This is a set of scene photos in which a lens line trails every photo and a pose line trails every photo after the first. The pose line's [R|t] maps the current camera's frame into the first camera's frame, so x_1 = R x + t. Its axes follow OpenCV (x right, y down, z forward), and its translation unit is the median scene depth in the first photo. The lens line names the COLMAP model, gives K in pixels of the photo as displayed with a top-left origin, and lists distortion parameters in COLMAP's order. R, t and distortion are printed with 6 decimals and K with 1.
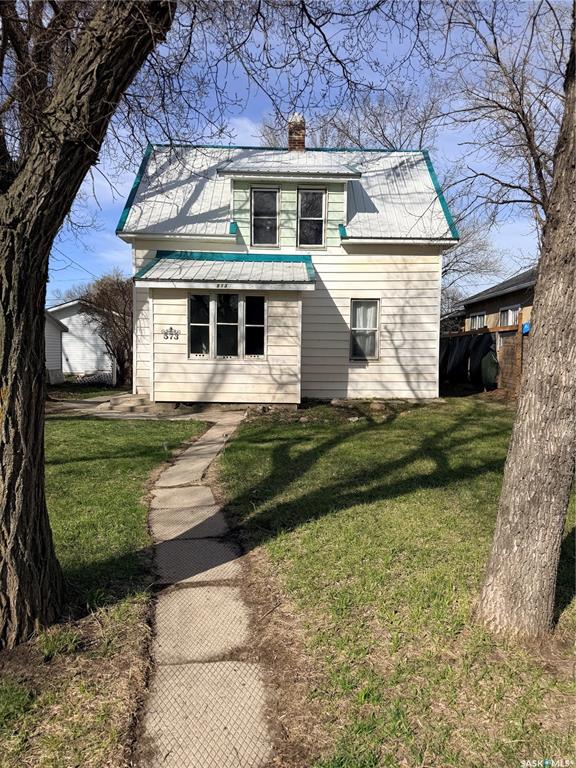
lens RADIAL K [[528.6, 0, 285.1], [0, 528.6, 387.2], [0, 0, 1]] dist [0.054321, -0.000829]
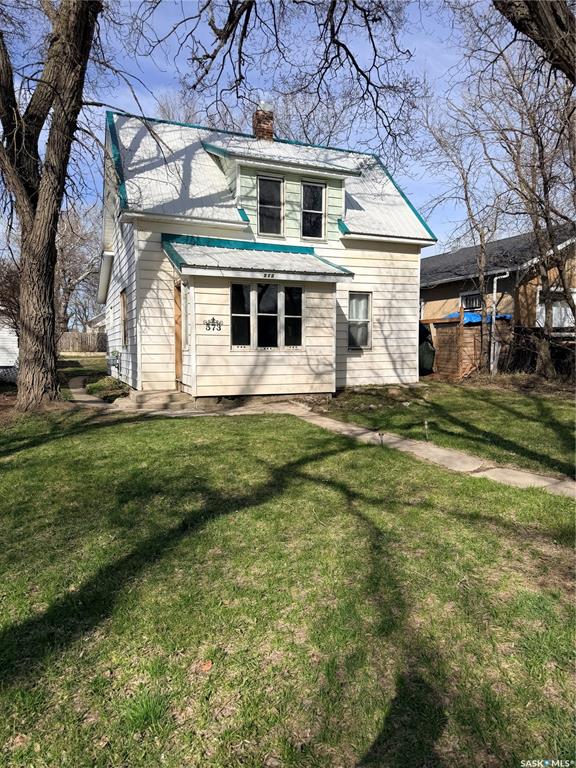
lens RADIAL K [[528.6, 0, 285.1], [0, 528.6, 387.2], [0, 0, 1]] dist [0.054321, -0.000829]
pose [[0.931698, -0.040120, 0.361012, -0.432595], [0.032361, 0.999097, 0.027514, -0.010640], [-0.361790, -0.013952, 0.932155, 0.069130]]
